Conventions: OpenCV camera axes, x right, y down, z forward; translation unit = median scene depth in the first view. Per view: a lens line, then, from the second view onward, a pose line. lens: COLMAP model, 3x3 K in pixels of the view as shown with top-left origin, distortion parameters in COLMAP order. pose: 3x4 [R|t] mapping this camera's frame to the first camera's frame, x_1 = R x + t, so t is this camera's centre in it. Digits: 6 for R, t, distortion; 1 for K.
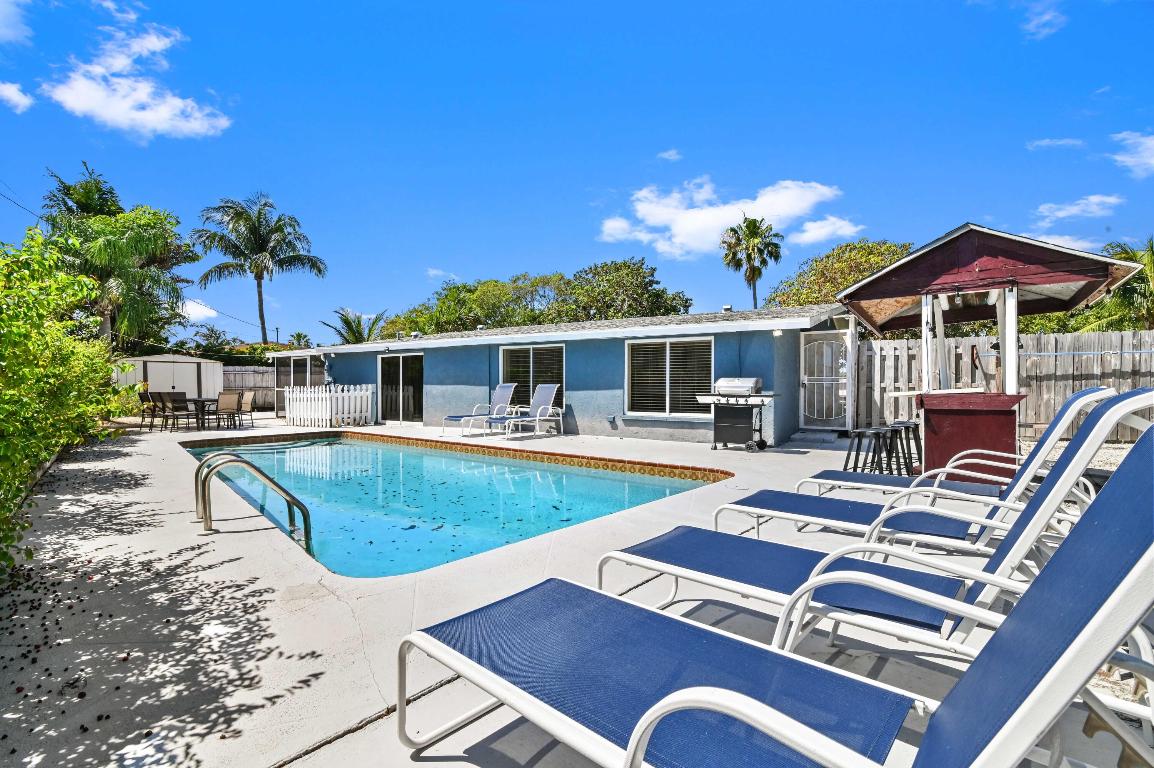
lens RADIAL K [[526.3, 0, 582.7], [0, 526.3, 386.6], [0, 0, 1]] dist [-0.014189, -0.000124]
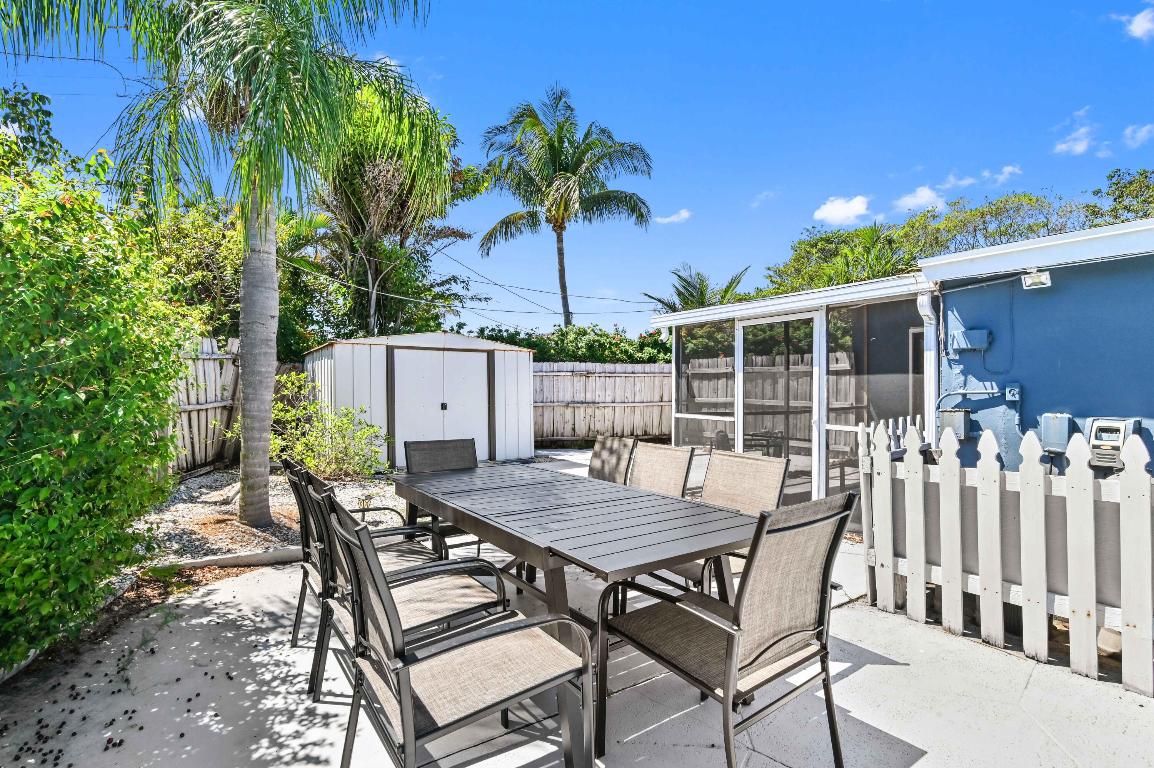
lens RADIAL K [[537.1, 0, 572.5], [0, 537.1, 374.3], [0, 0, 1]] dist [-0.019280, -0.000210]
pose [[0.902864, -0.012524, -0.429744, -0.329446], [-0.002211, 0.999427, -0.033771, -0.007191], [0.429921, 0.031441, 0.902319, 0.426915]]
